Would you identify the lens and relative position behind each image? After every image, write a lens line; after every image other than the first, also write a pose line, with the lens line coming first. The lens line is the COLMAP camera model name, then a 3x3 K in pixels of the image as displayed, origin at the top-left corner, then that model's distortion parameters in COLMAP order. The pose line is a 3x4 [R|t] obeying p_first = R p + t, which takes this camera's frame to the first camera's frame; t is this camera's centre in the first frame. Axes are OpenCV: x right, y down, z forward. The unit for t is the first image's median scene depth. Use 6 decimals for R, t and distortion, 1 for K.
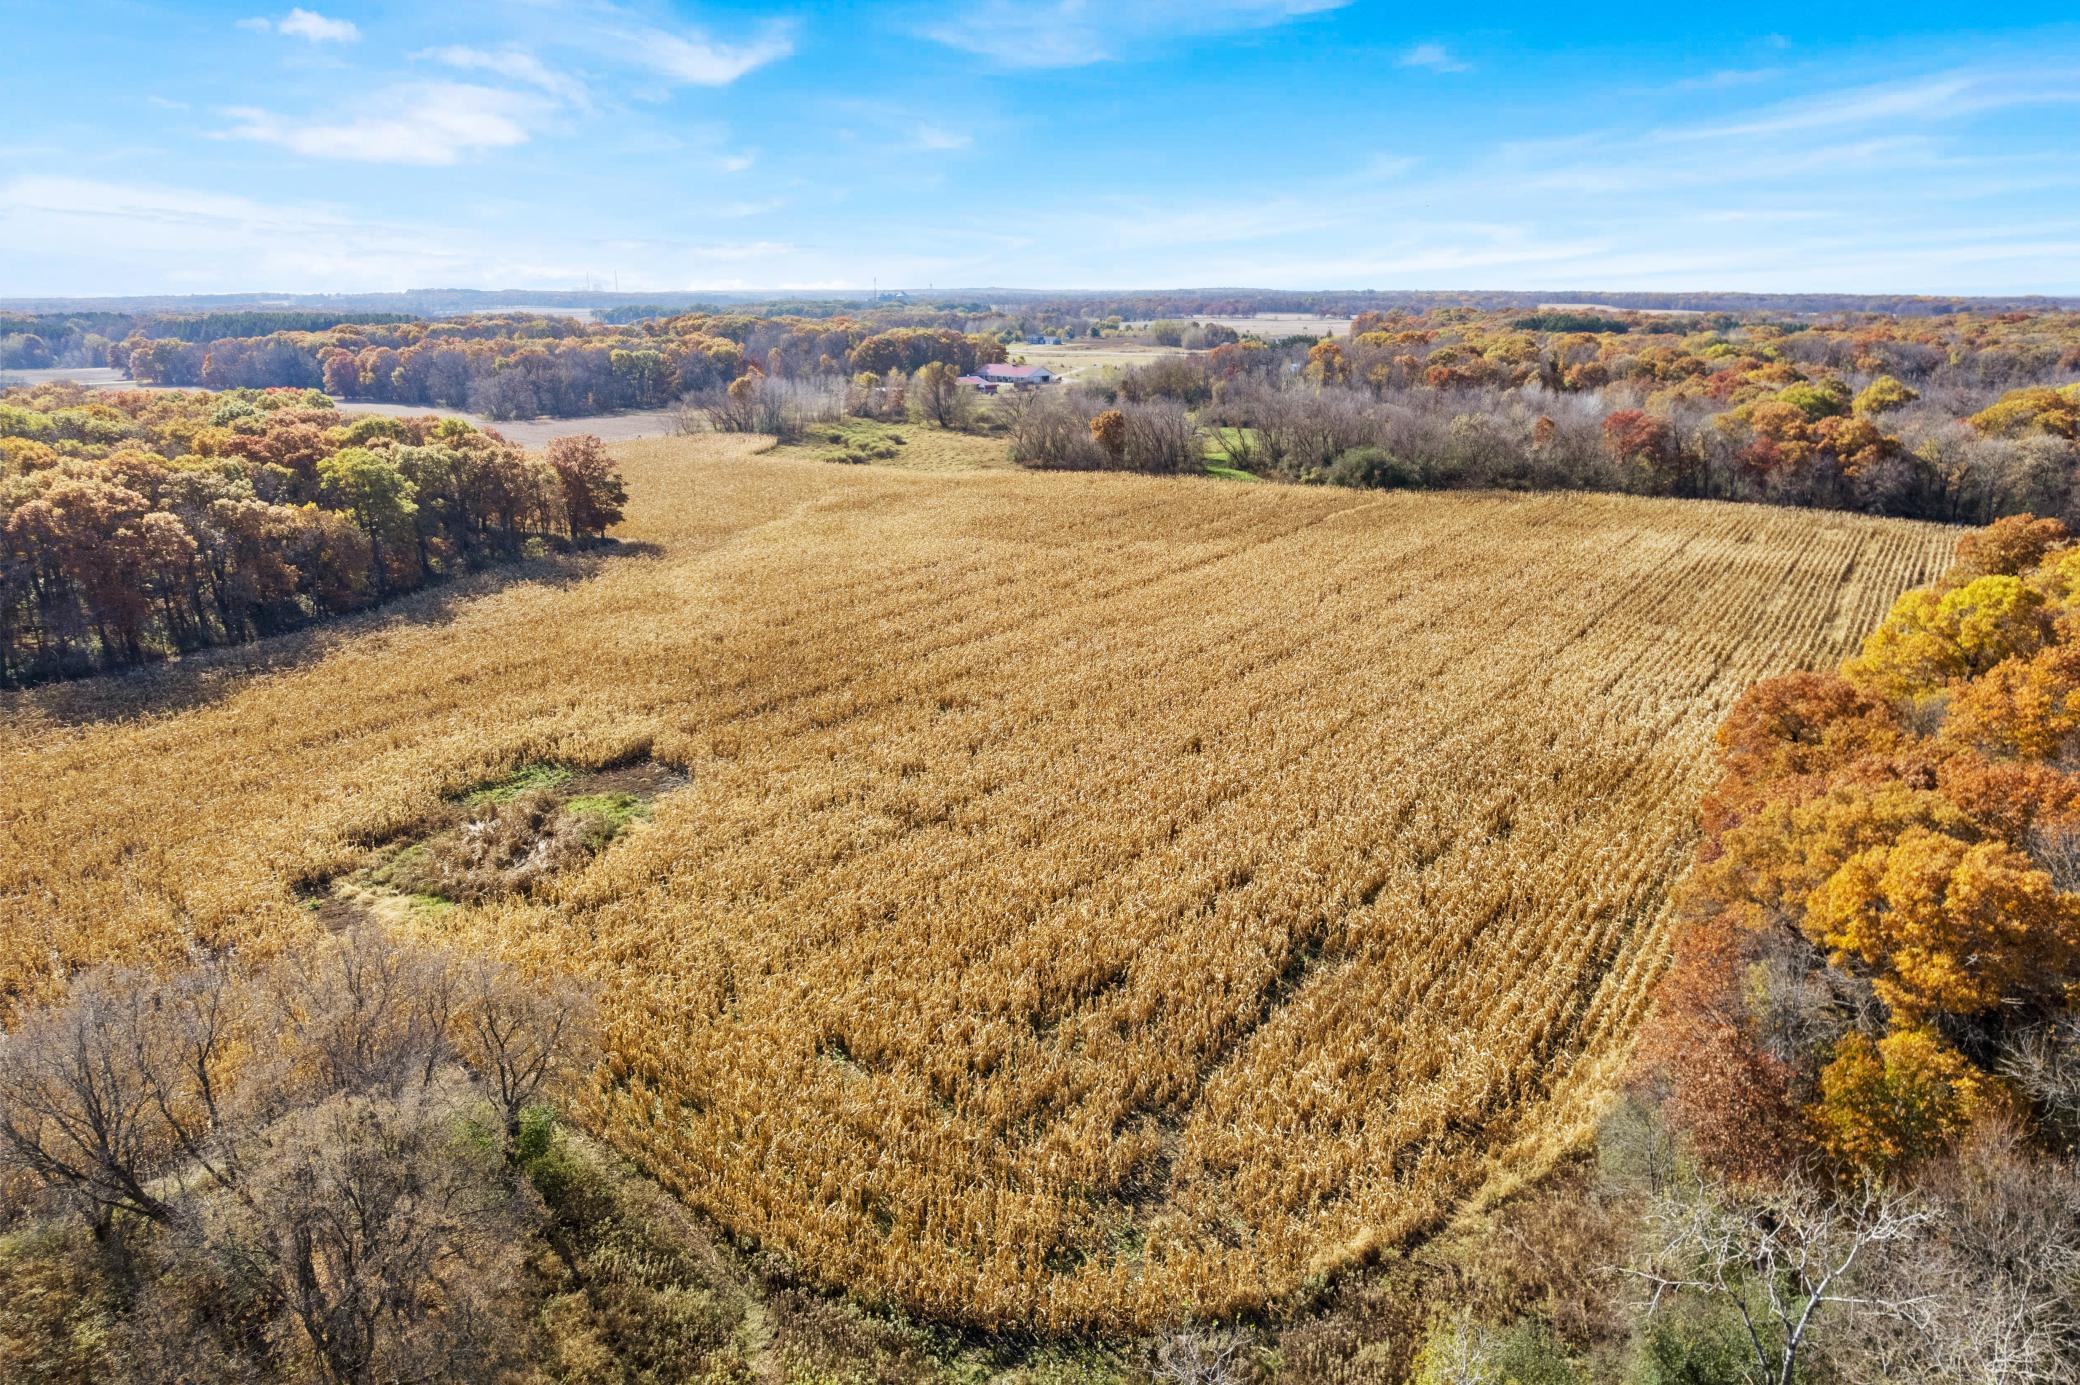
lens RADIAL K [[1318.4, 0, 1034.9], [0, 1318.4, 706.6], [0, 0, 1]] dist [-0.081686, 0.064099]
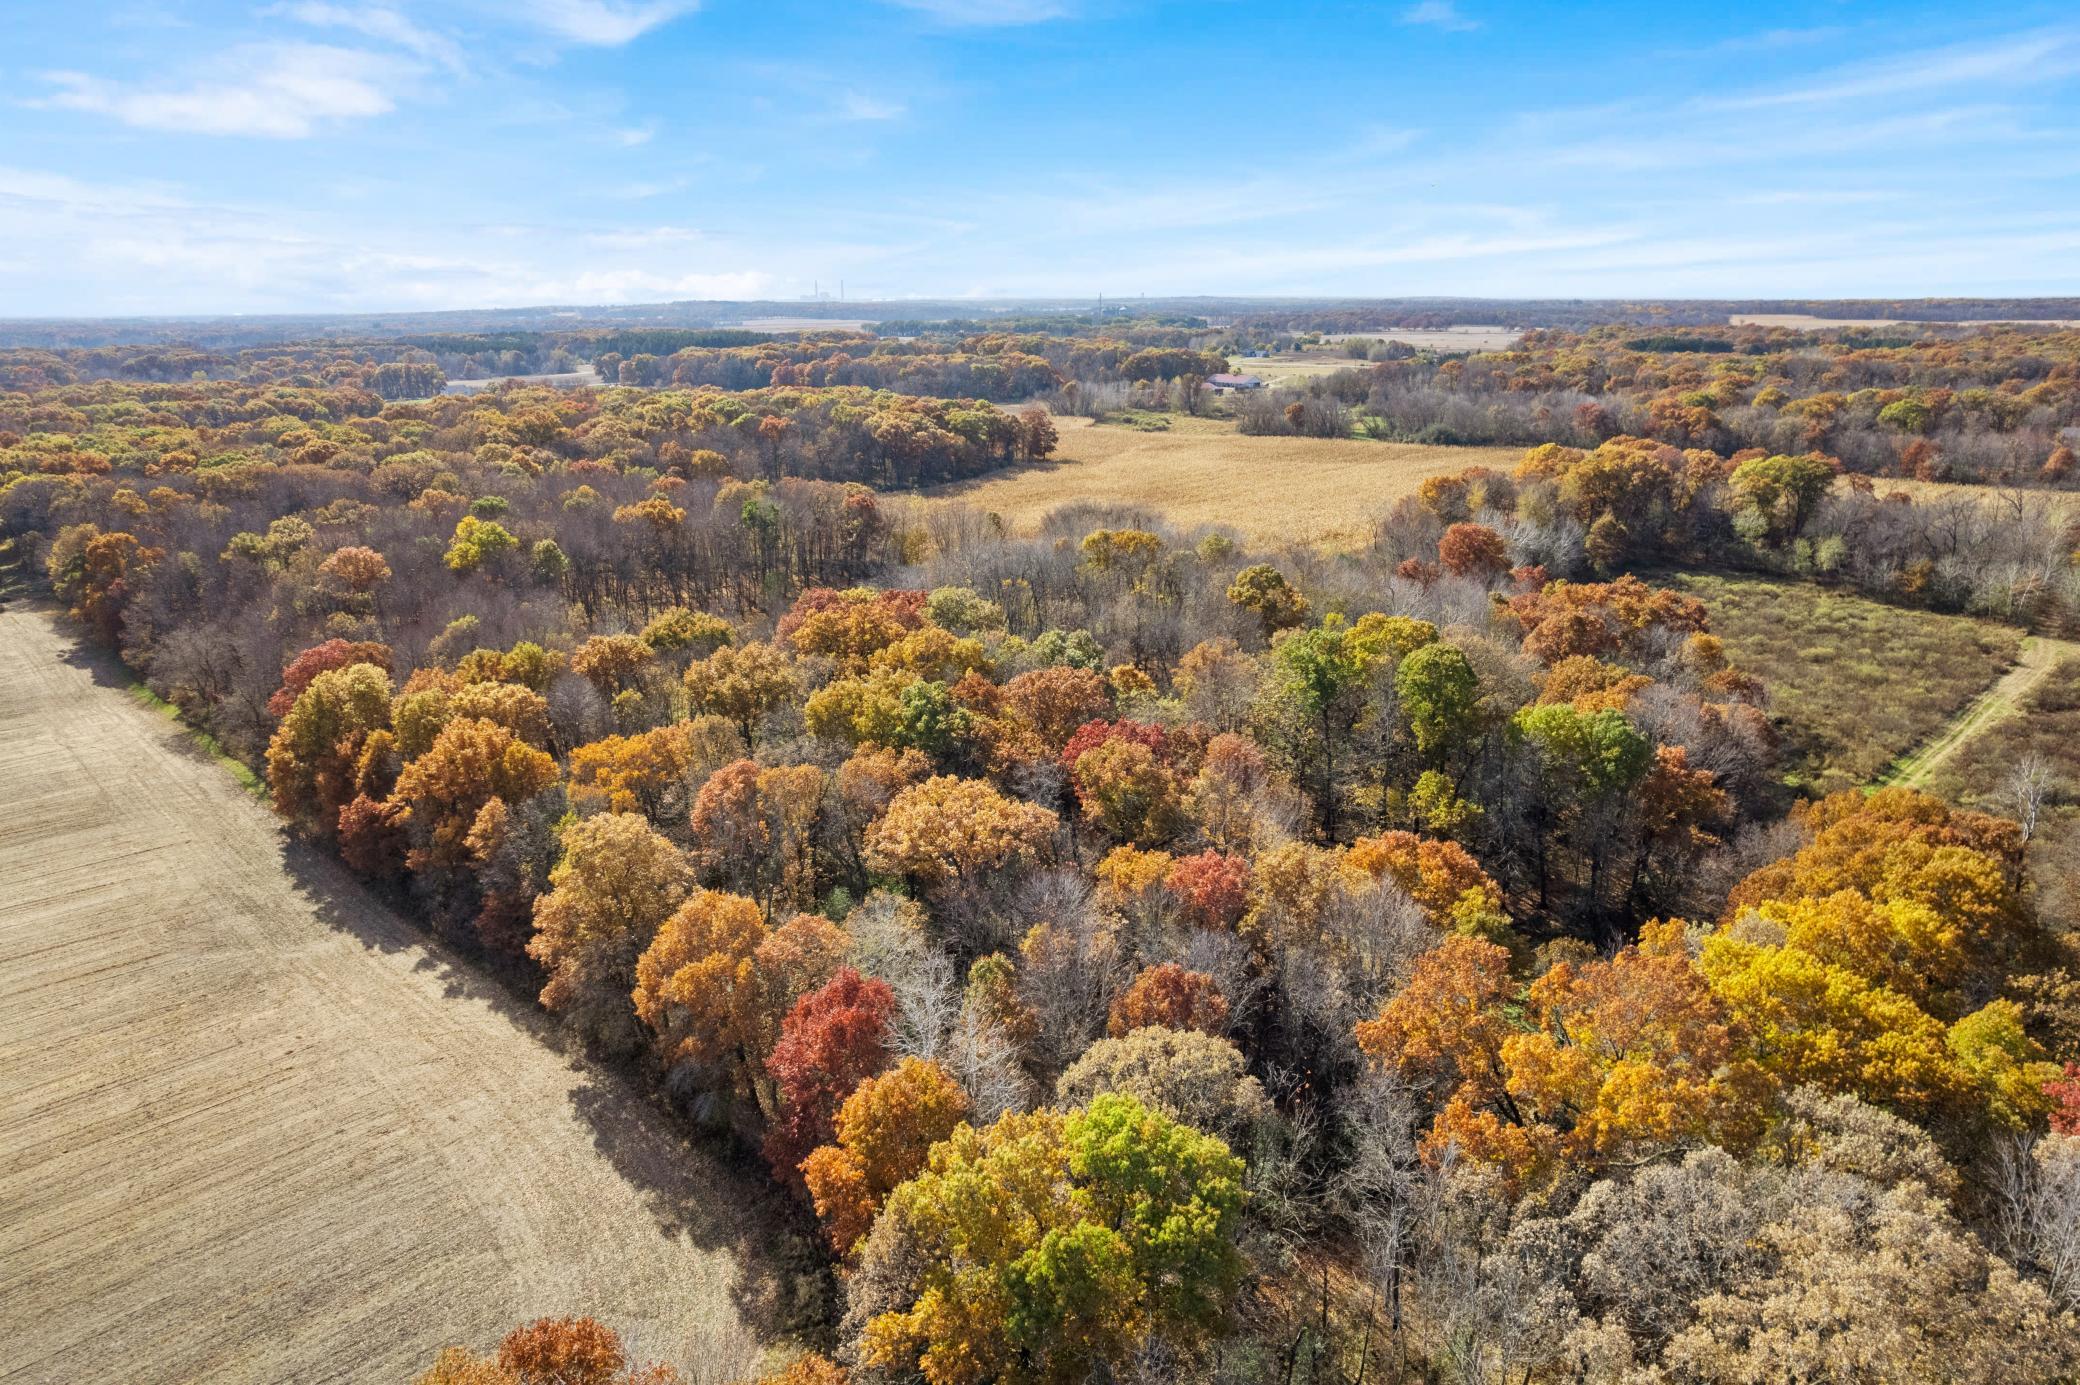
lens RADIAL K [[1318.4, 0, 1034.9], [0, 1318.4, 706.6], [0, 0, 1]] dist [-0.081686, 0.064099]
pose [[0.988559, 0.036263, -0.146410, -0.015833], [-0.036909, 0.999317, -0.001698, 0.173961], [0.146249, 0.007082, 0.989222, -0.690145]]
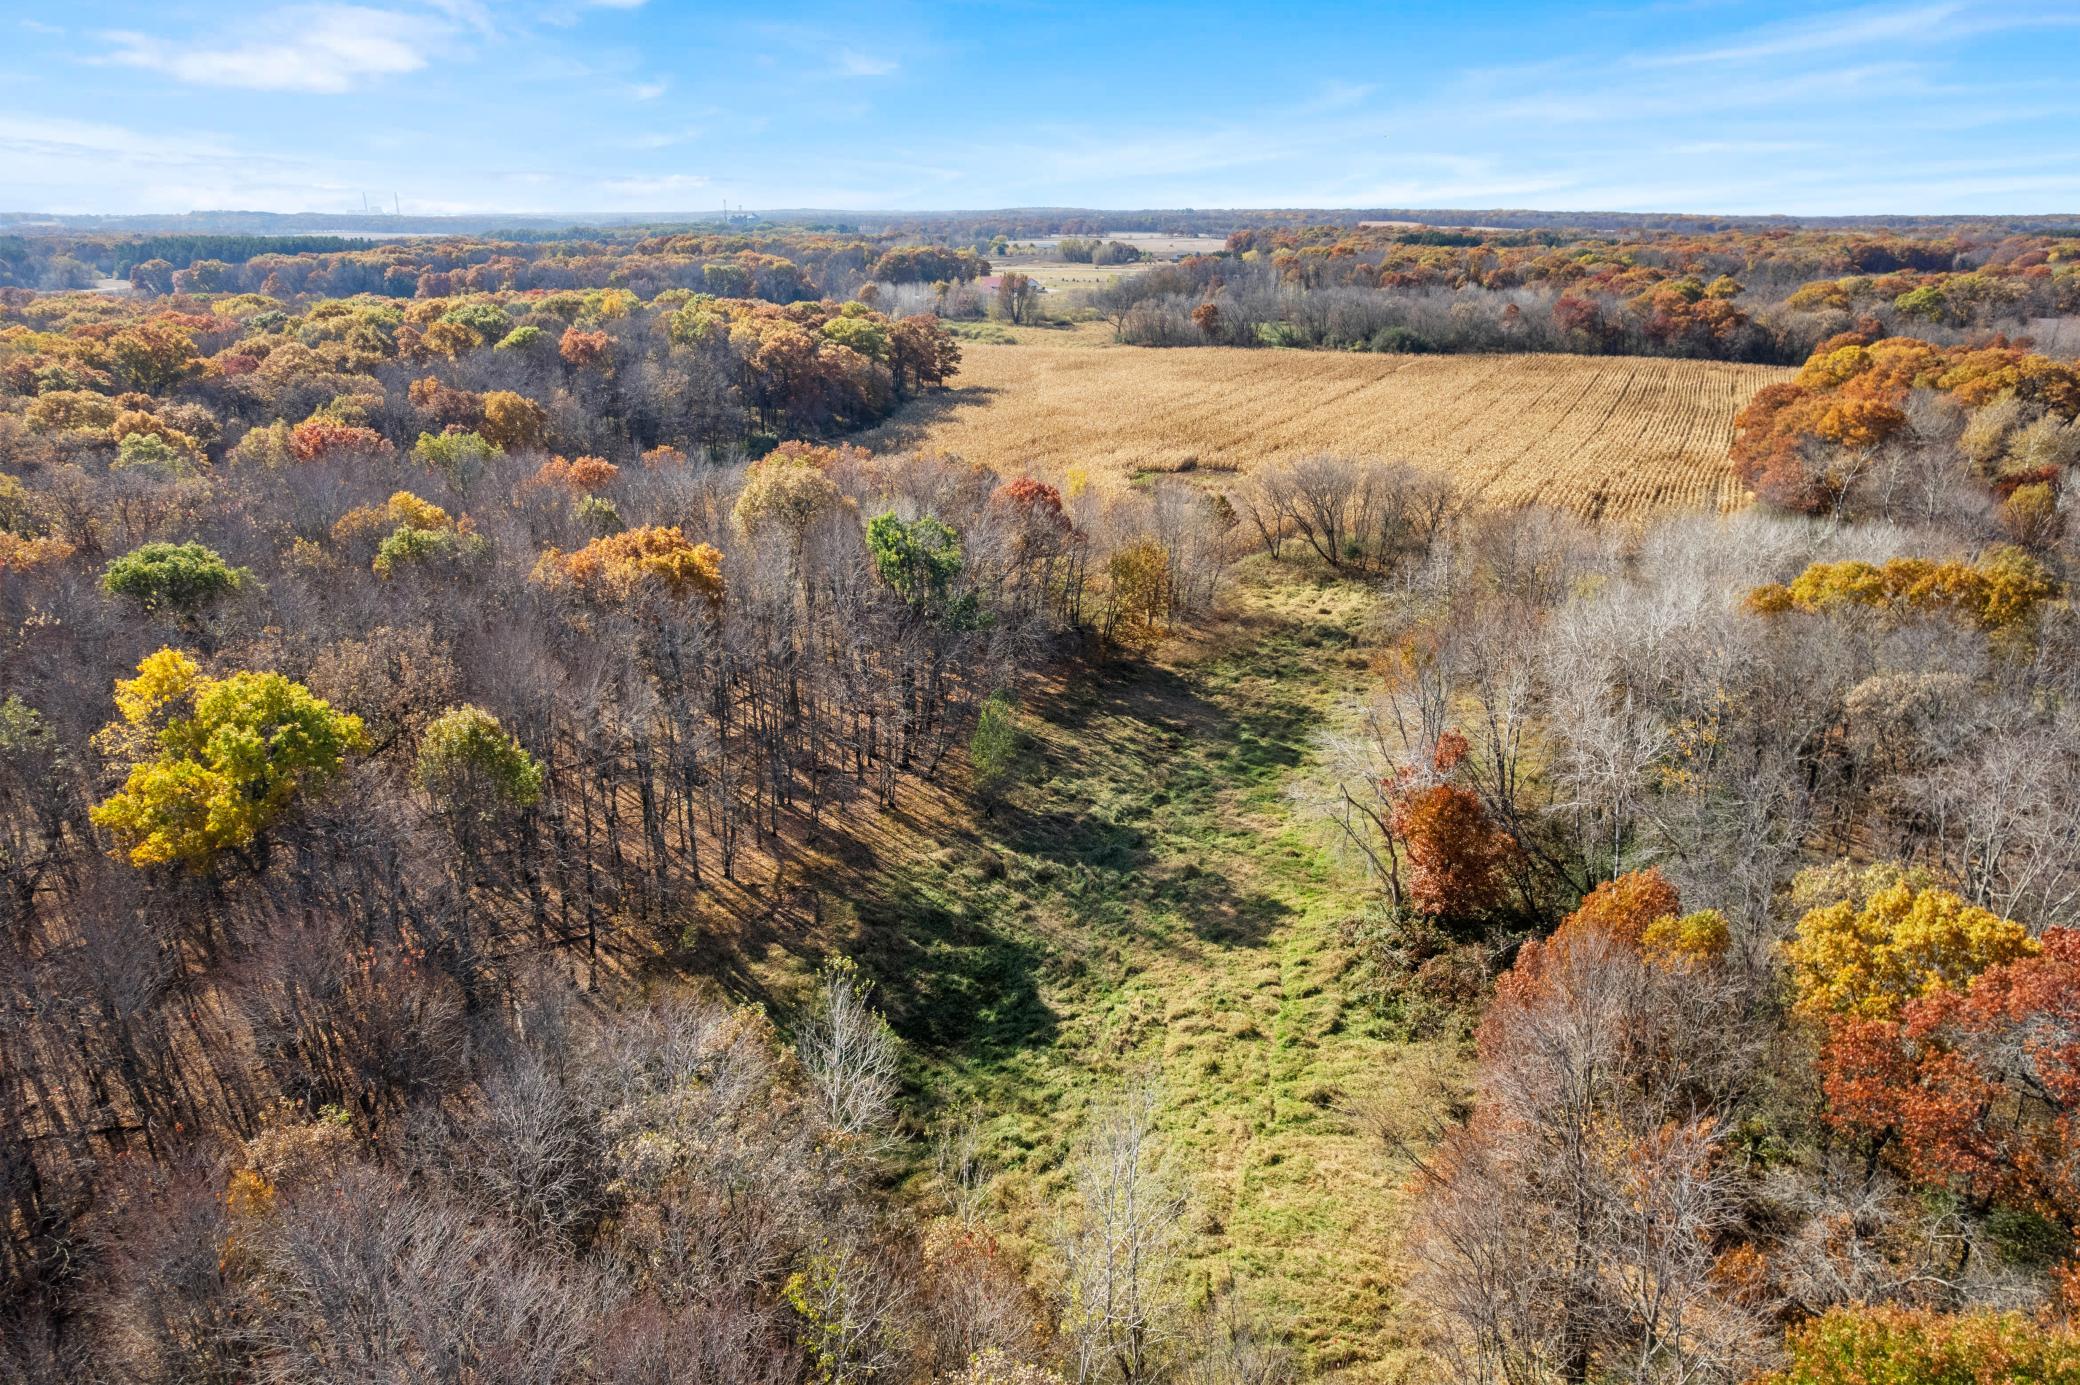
lens RADIAL K [[1318.4, 0, 1034.9], [0, 1318.4, 706.6], [0, 0, 1]] dist [-0.081686, 0.064099]
pose [[0.989327, -0.053062, 0.135707, -0.285630], [0.045456, 0.997249, 0.058544, 0.093529], [-0.138441, -0.051750, 0.989018, -0.304937]]
